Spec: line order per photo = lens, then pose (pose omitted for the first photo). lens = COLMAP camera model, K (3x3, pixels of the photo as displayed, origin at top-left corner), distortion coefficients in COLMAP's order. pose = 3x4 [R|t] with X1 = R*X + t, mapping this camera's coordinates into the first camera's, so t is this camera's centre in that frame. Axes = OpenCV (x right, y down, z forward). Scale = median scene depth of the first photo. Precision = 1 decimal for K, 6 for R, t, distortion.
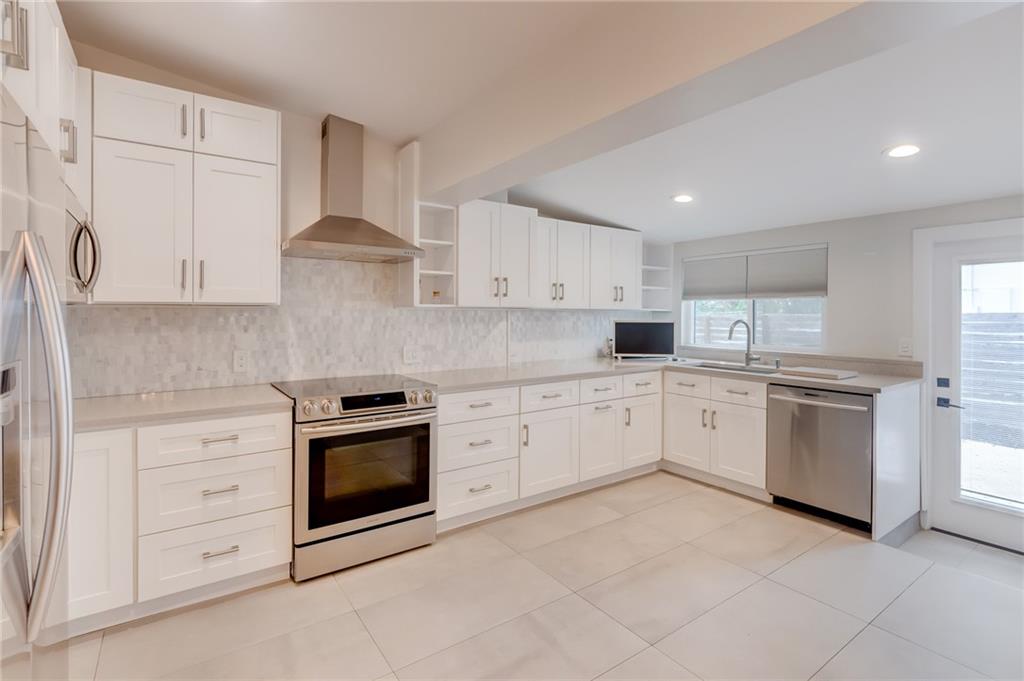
lens RADIAL K [[480.6, 0, 483.6], [0, 480.6, 311.3], [0, 0, 1]] dist [0.001451, -0.001097]
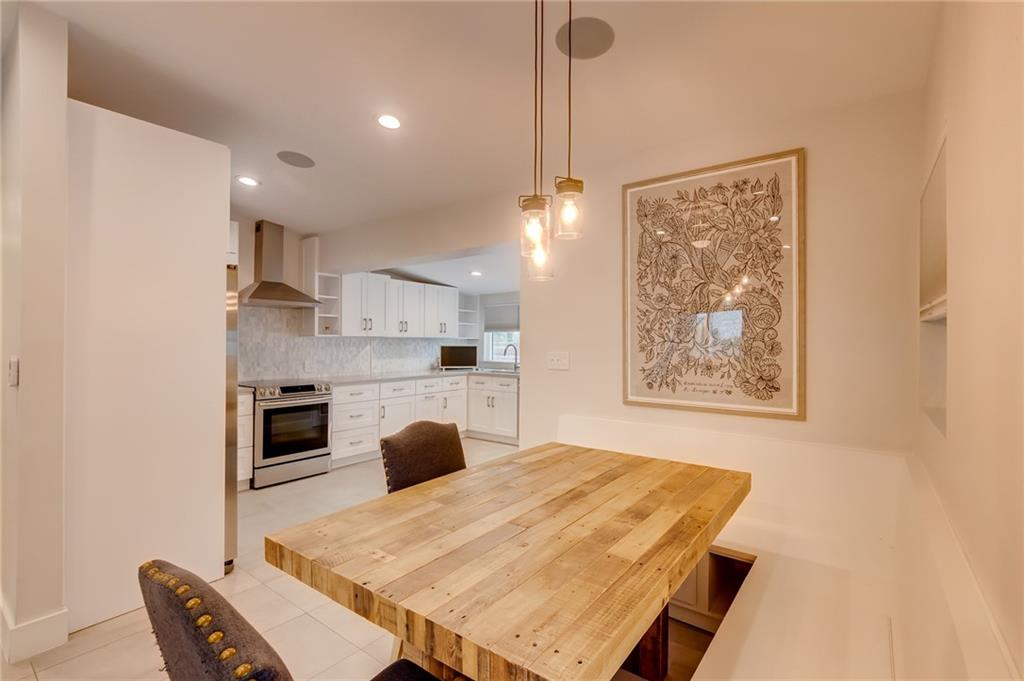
lens RADIAL K [[480.6, 0, 484.5], [0, 480.6, 336.4], [0, 0, 1]] dist [0.001451, -0.001097]
pose [[0.953378, 0.003195, 0.301763, -0.084511], [-0.002252, 0.999991, -0.003472, -0.004565], [-0.301772, 0.002631, 0.953377, -0.731775]]
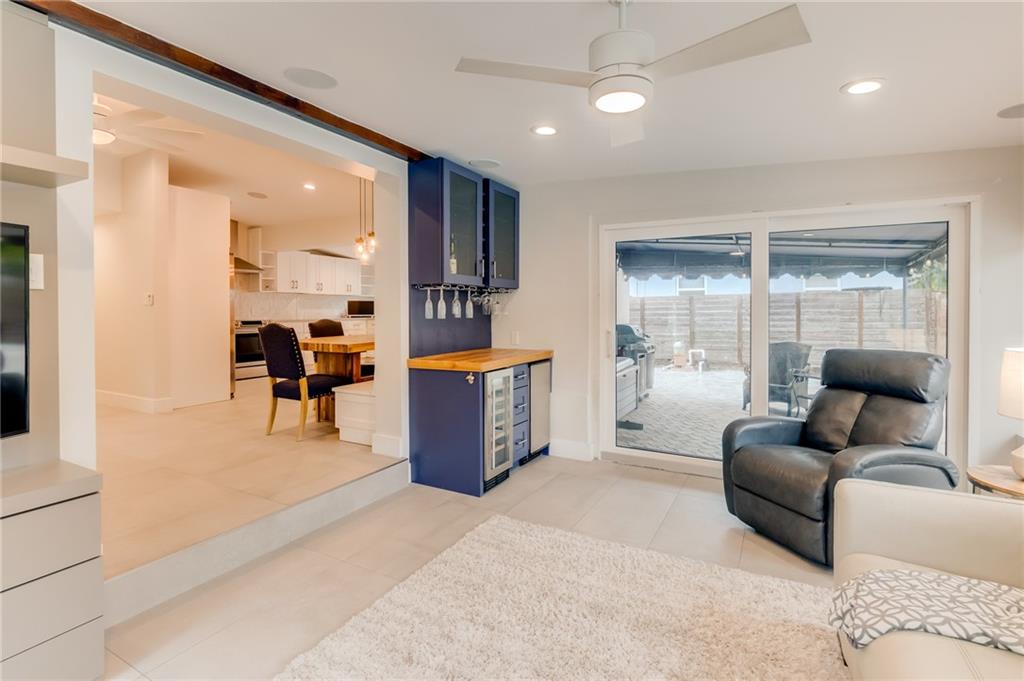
lens RADIAL K [[480.6, 0, 507.5], [0, 480.6, 314.7], [0, 0, 1]] dist [0.001451, -0.001097]
pose [[0.875129, -0.013771, 0.483694, -0.223861], [0.005174, 0.999804, 0.019105, 0.069342], [-0.483862, -0.014217, 0.875029, -1.862466]]
